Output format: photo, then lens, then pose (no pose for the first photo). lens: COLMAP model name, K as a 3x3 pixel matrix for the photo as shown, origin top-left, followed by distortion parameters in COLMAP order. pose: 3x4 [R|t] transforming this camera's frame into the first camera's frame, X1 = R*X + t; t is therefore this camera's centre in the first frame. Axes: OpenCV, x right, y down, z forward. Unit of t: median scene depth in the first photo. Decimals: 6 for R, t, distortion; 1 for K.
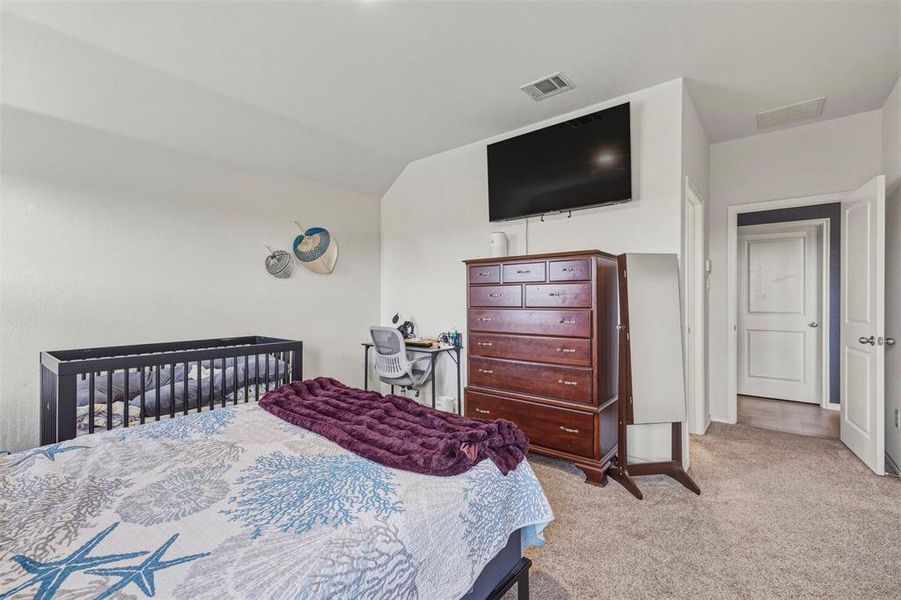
lens RADIAL K [[387.8, 0, 454.6], [0, 387.8, 298.9], [0, 0, 1]] dist [0.002068, 0.000367]
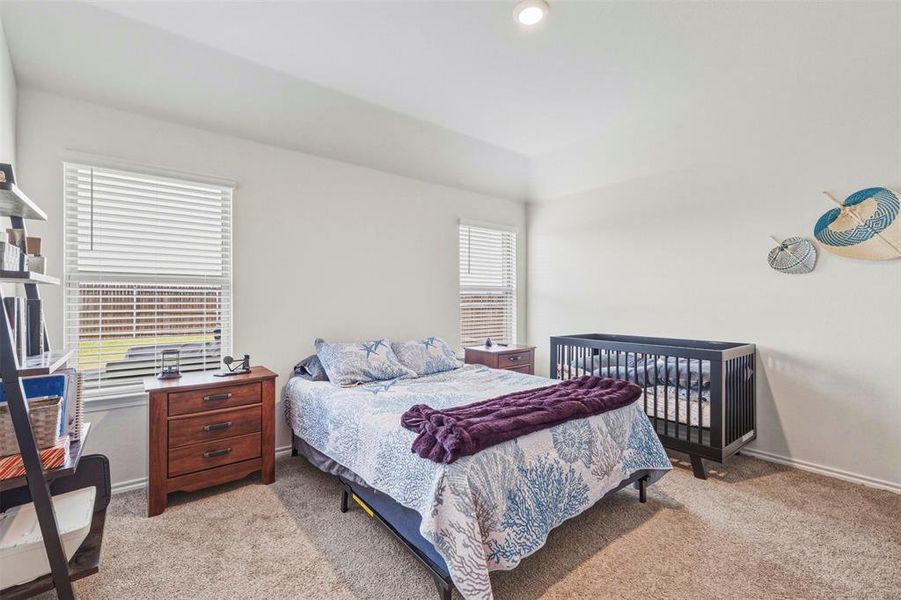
lens RADIAL K [[387.8, 0, 454.6], [0, 387.8, 298.9], [0, 0, 1]] dist [0.002068, 0.000367]
pose [[-0.221229, -0.001453, -0.975221, 0.455344], [0.006126, 0.999977, -0.002880, -0.005775], [0.975203, -0.006611, -0.221215, 0.516169]]
